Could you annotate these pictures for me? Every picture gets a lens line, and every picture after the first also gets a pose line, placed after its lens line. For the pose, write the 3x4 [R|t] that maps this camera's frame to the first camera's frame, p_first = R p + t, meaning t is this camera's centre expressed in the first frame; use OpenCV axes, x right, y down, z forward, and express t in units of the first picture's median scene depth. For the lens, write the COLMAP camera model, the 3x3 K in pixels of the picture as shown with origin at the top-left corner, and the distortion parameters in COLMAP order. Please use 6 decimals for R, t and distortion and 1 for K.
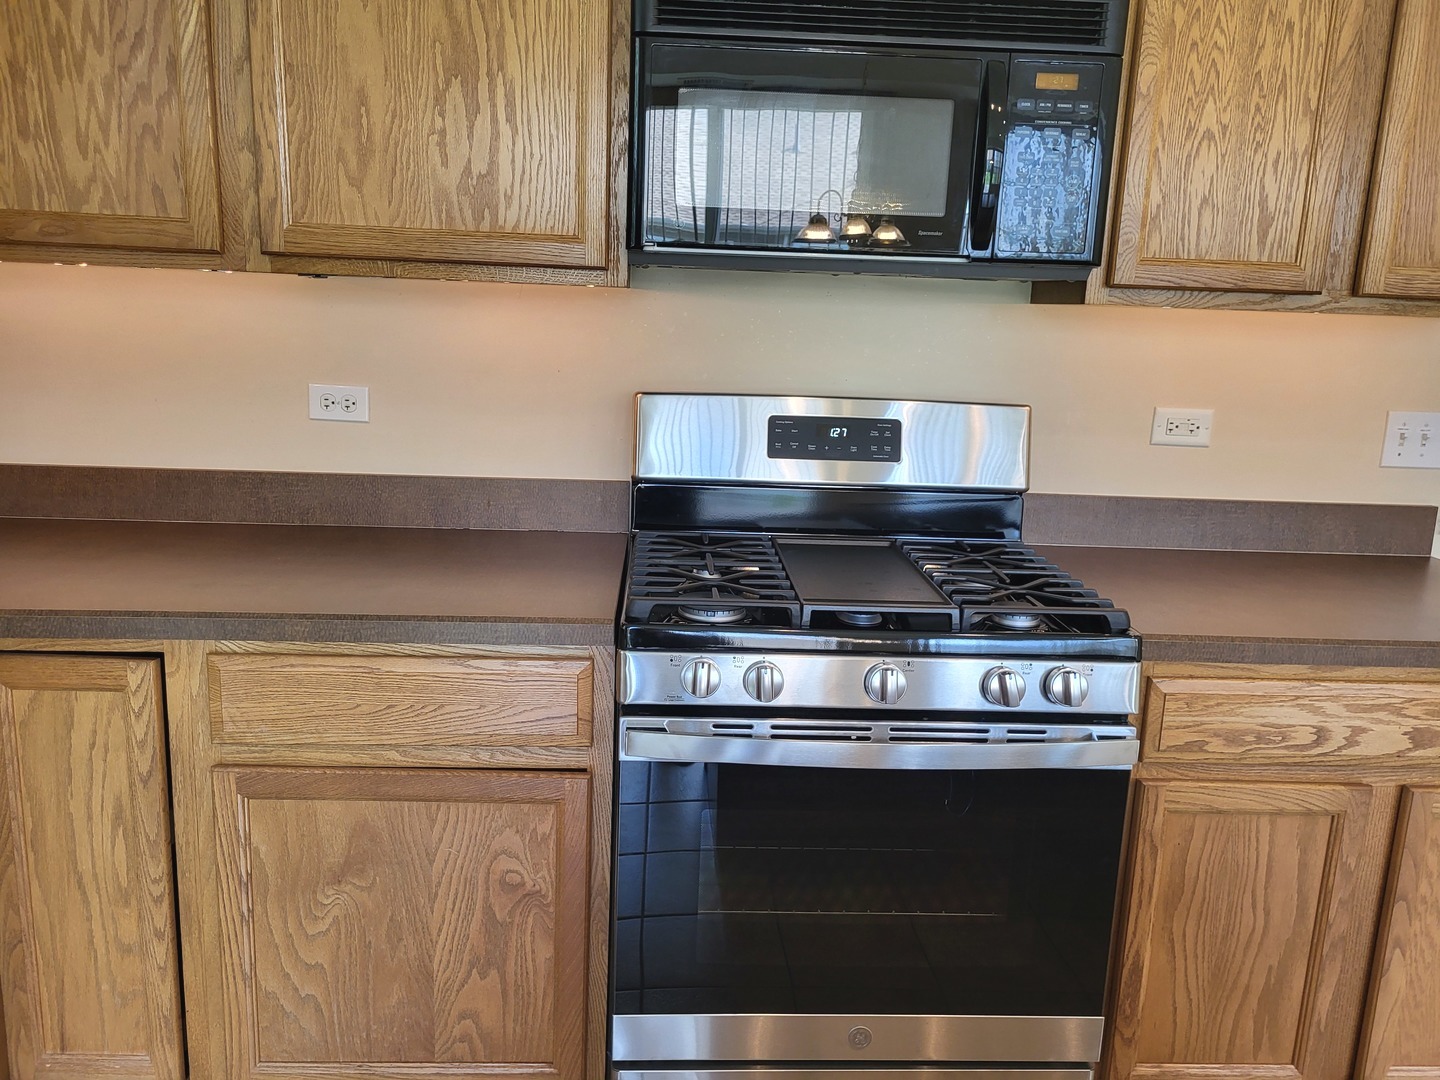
lens RADIAL K [[1091.4, 0, 719.7], [0, 1091.4, 536.1], [0, 0, 1]] dist [0.034569, -0.011226]
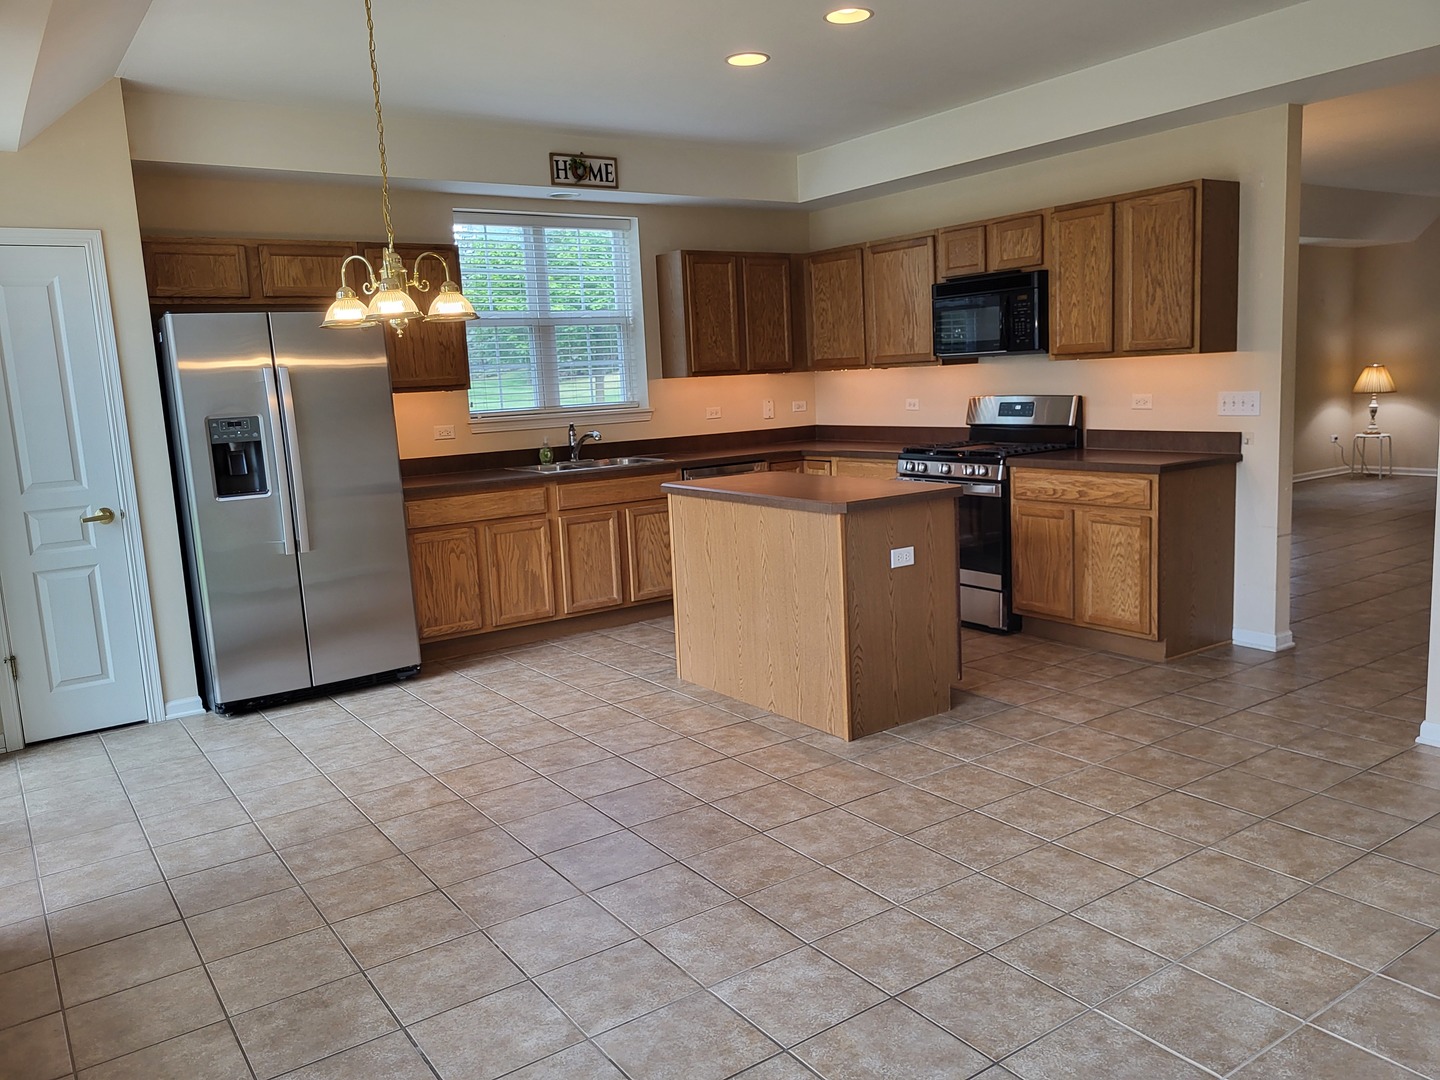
lens RADIAL K [[1091.4, 0, 722.3], [0, 1091.4, 542.2], [0, 0, 1]] dist [0.034569, -0.011226]
pose [[0.523984, 0.070108, -0.848838, 2.639985], [-0.109959, 0.993835, 0.014206, 0.371751], [0.844600, 0.085893, 0.528462, -1.432796]]
